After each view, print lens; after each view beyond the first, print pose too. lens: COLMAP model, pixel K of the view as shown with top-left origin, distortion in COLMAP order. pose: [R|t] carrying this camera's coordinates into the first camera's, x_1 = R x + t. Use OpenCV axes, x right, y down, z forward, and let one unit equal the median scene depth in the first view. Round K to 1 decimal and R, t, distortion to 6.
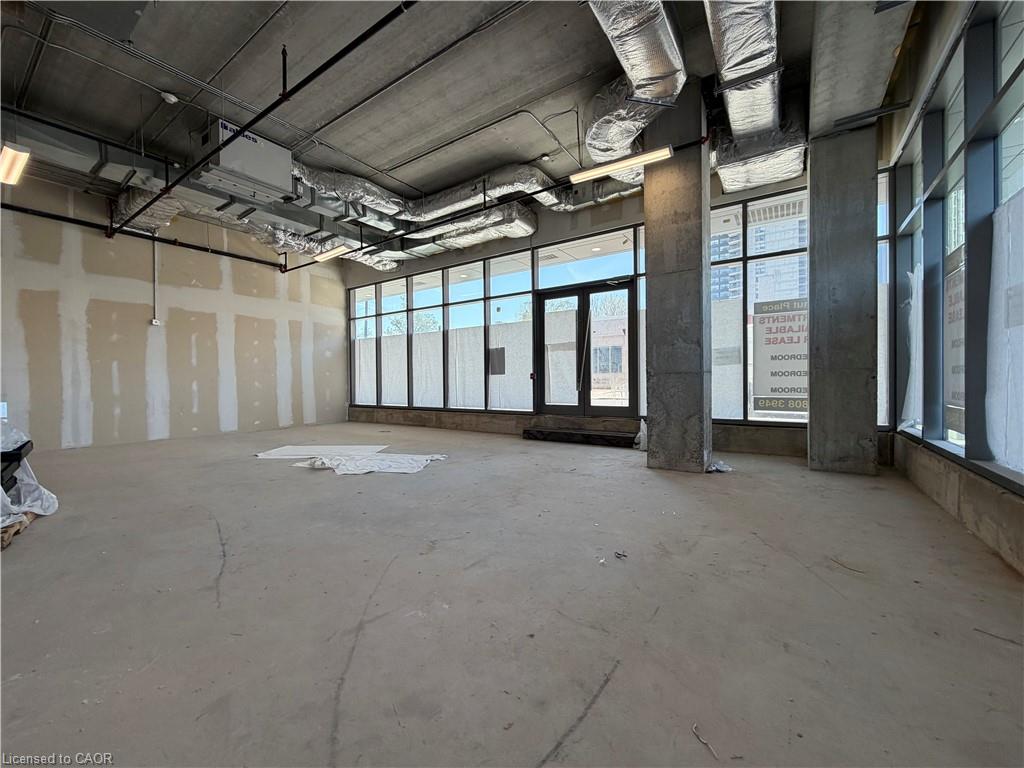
lens RADIAL K [[406.5, 0, 511.7], [0, 406.5, 387.8], [0, 0, 1]] dist [-0.000706, 0.000127]
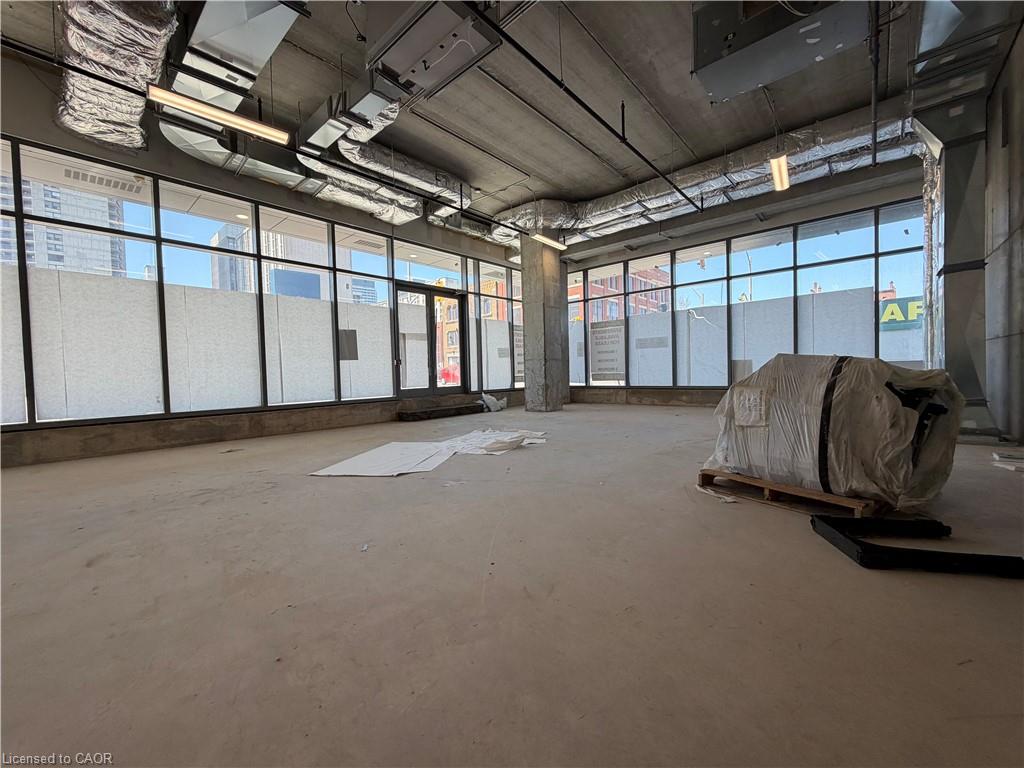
lens RADIAL K [[406.5, 0, 501.0], [0, 406.5, 390.7], [0, 0, 1]] dist [-0.000706, 0.000127]
pose [[0.147414, -0.046222, 0.987994, -0.949999], [0.035003, 0.998526, 0.041492, 0.009467], [-0.988455, 0.028466, 0.148815, 0.597865]]
